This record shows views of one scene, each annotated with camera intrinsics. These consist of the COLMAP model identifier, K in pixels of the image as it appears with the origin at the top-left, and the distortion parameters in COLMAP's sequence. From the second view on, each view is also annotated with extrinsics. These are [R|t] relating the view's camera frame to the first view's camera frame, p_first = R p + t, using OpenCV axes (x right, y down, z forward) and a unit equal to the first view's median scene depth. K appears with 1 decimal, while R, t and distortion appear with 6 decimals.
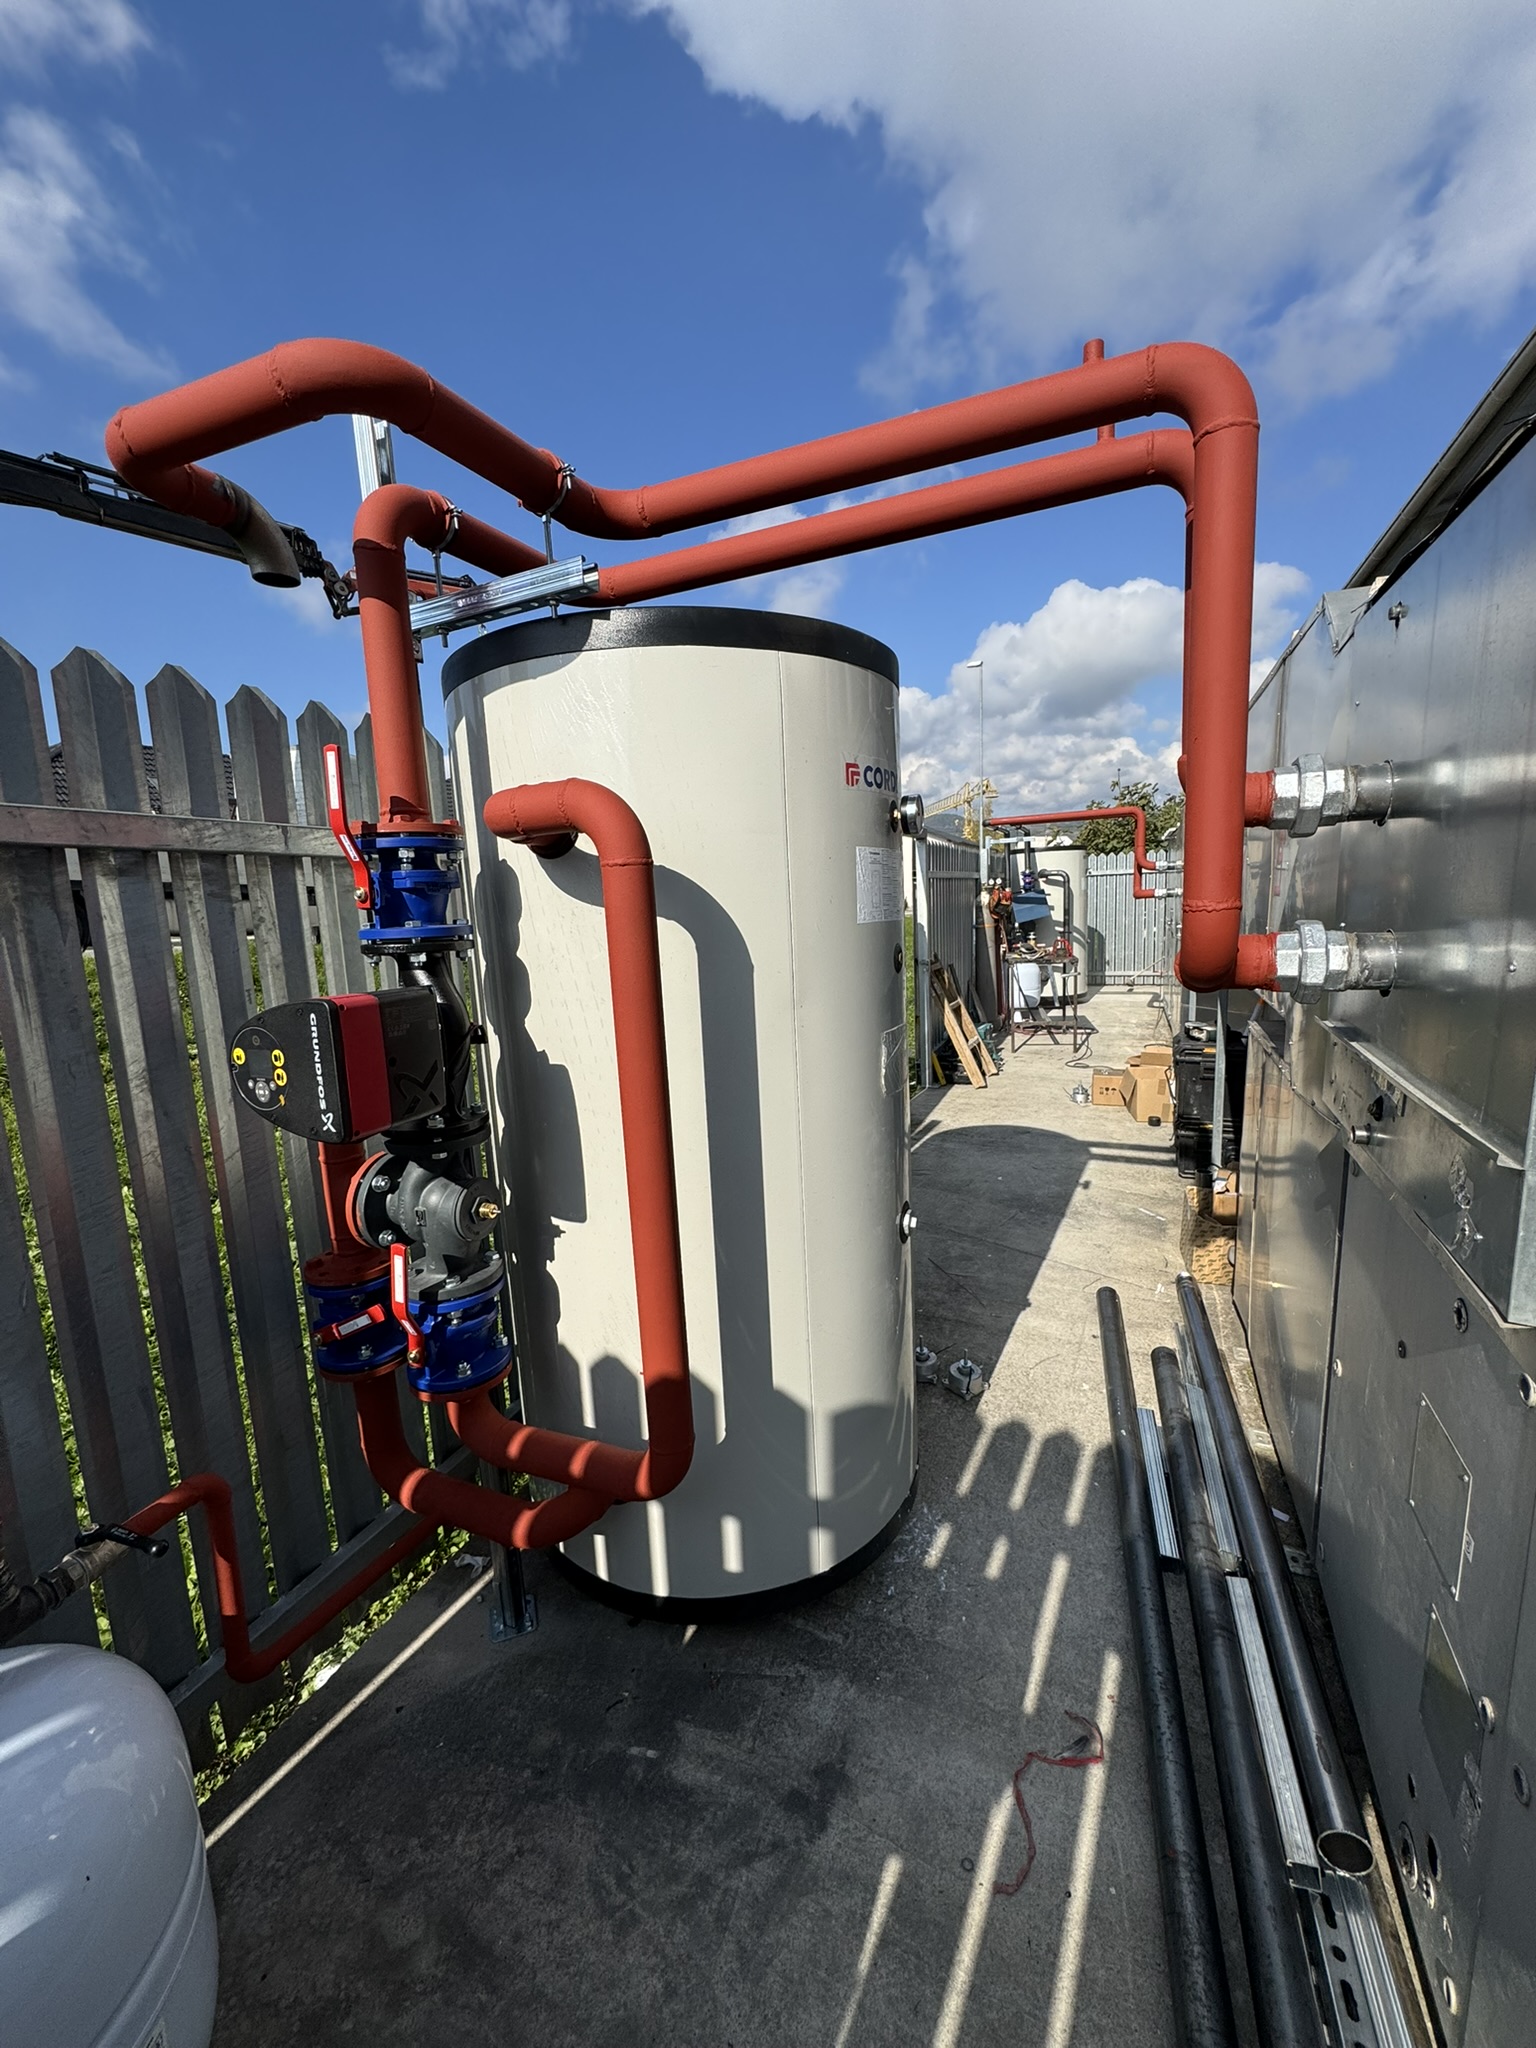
lens RADIAL K [[816.3, 0, 768.0], [0, 816.3, 1024.0], [0, 0, 1]] dist [-0.001338, -0.000125]
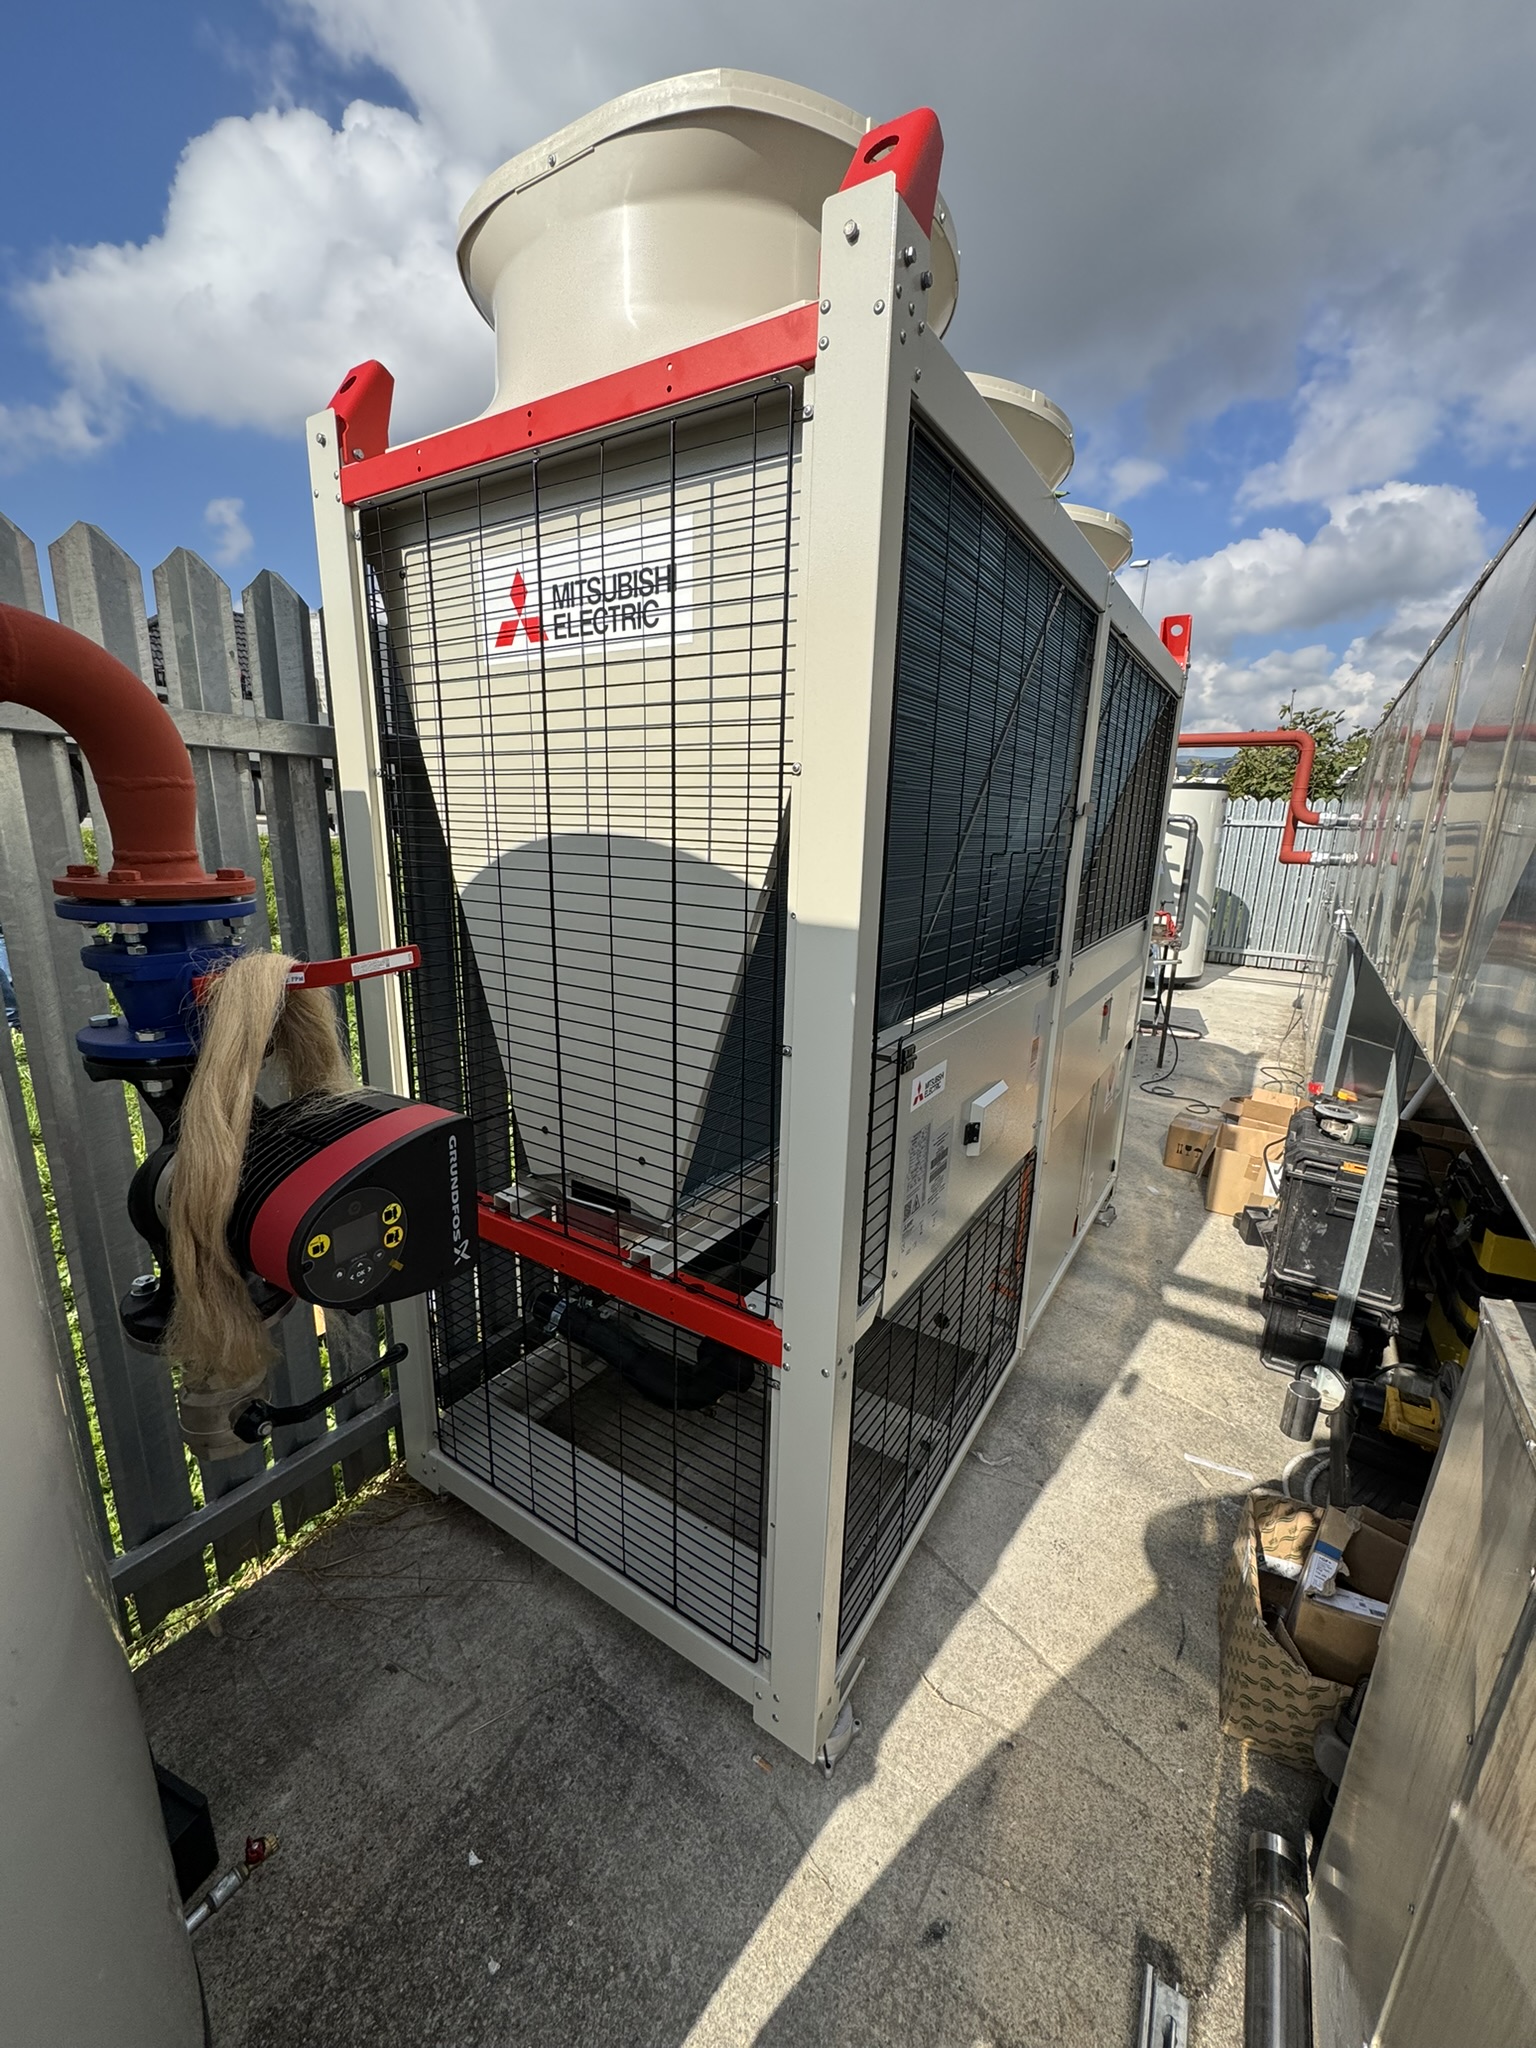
lens RADIAL K [[816.3, 0, 768.0], [0, 816.3, 1024.0], [0, 0, 1]] dist [-0.001338, -0.000125]
pose [[0.985647, 0.110709, -0.127448, 0.099164], [-0.098189, 0.990064, 0.100664, -0.036666], [0.137326, -0.086705, 0.986724, 0.192922]]
